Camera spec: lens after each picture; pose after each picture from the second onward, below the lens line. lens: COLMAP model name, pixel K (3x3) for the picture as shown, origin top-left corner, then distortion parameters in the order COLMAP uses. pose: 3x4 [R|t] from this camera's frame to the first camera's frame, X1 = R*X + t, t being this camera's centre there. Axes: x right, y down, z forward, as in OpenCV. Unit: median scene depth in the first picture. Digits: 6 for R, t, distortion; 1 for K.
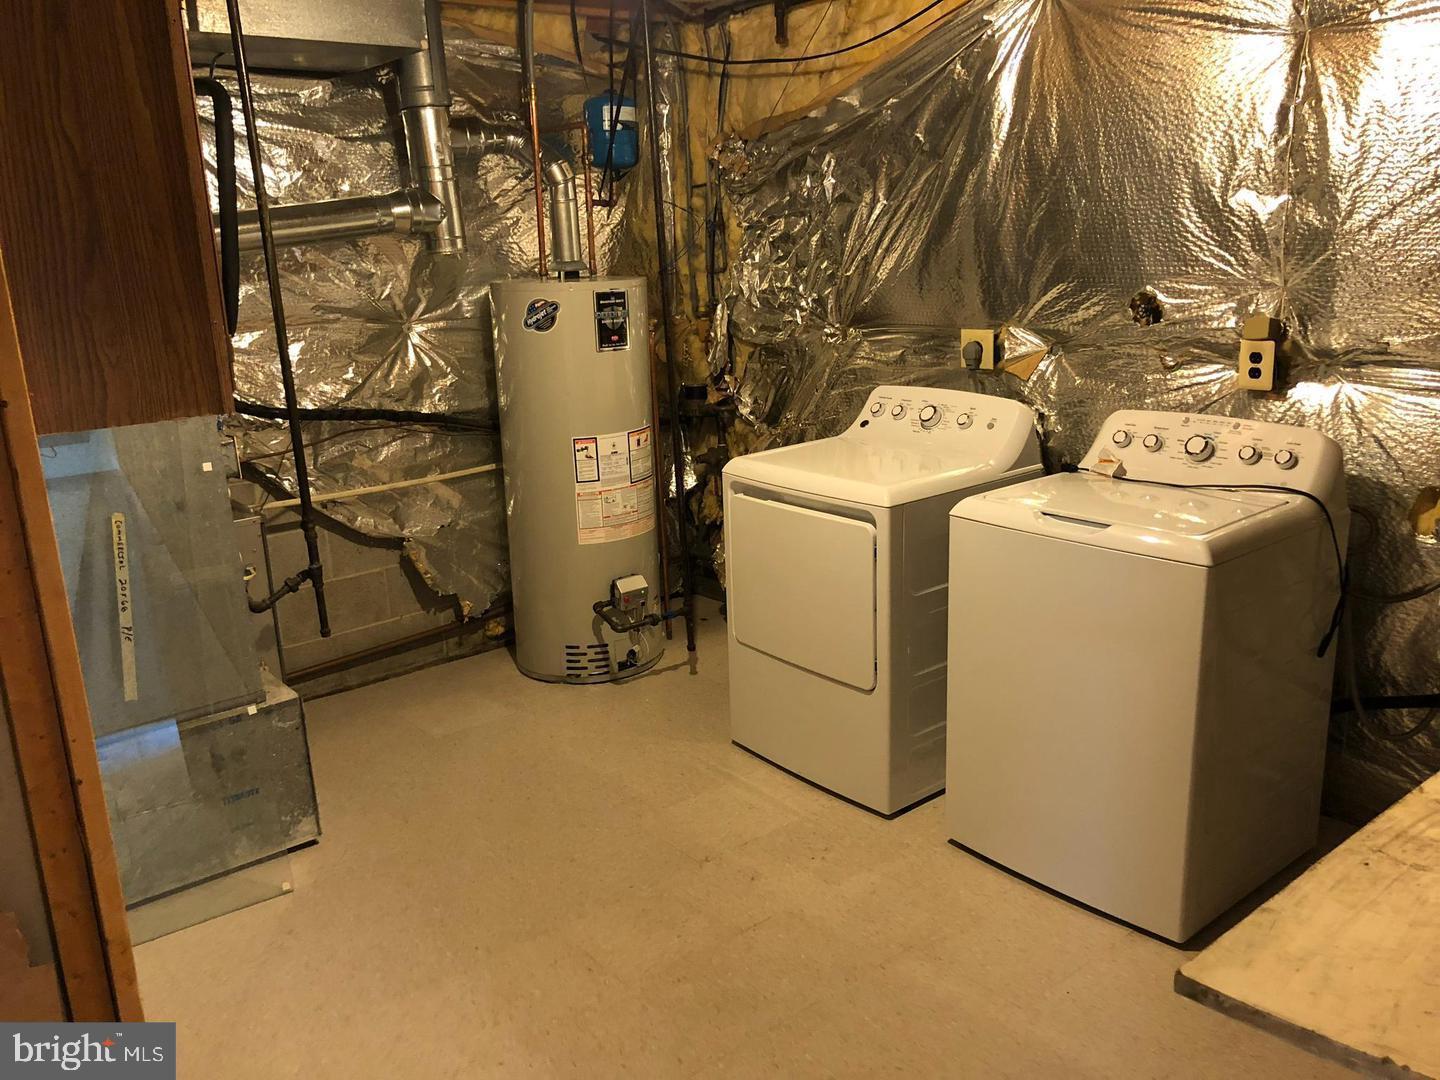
lens RADIAL K [[1183.0, 0, 720.0], [0, 1183.0, 540.0], [0, 0, 1]] dist [-0.000659, 0.002052]
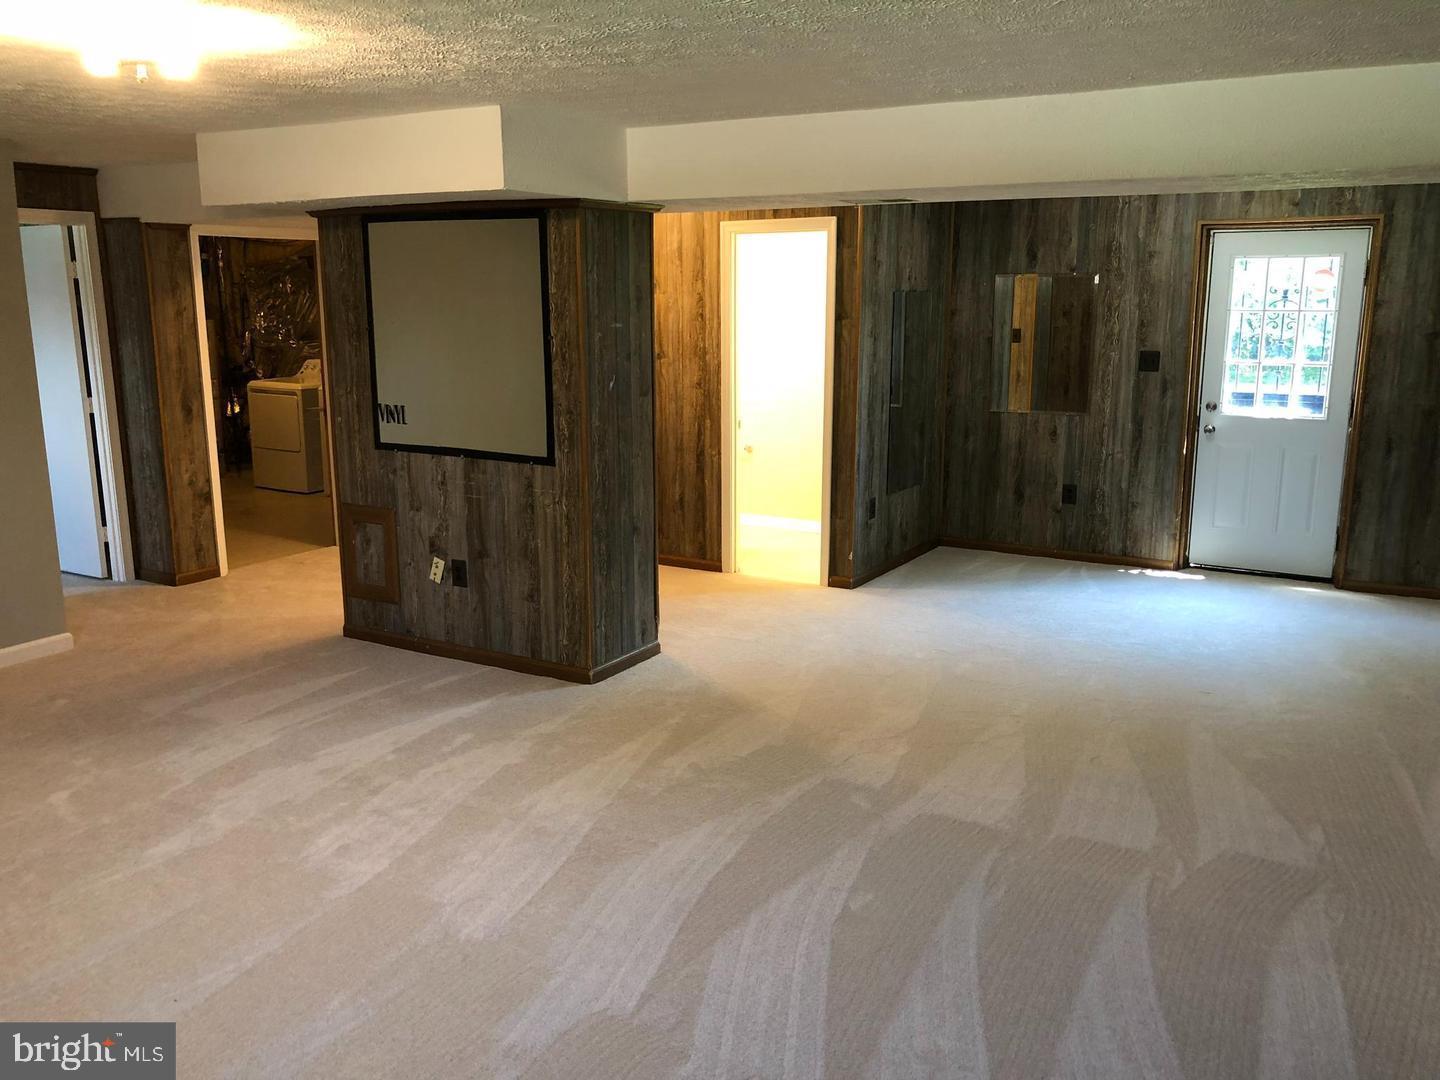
lens RADIAL K [[1183.0, 0, 720.0], [0, 1183.0, 540.0], [0, 0, 1]] dist [-0.000659, 0.002052]
pose [[0.937491, -0.034188, 0.346326, 0.055109], [0.053030, 0.997575, -0.045072, 0.394666], [-0.343945, 0.060621, 0.937031, -1.612725]]
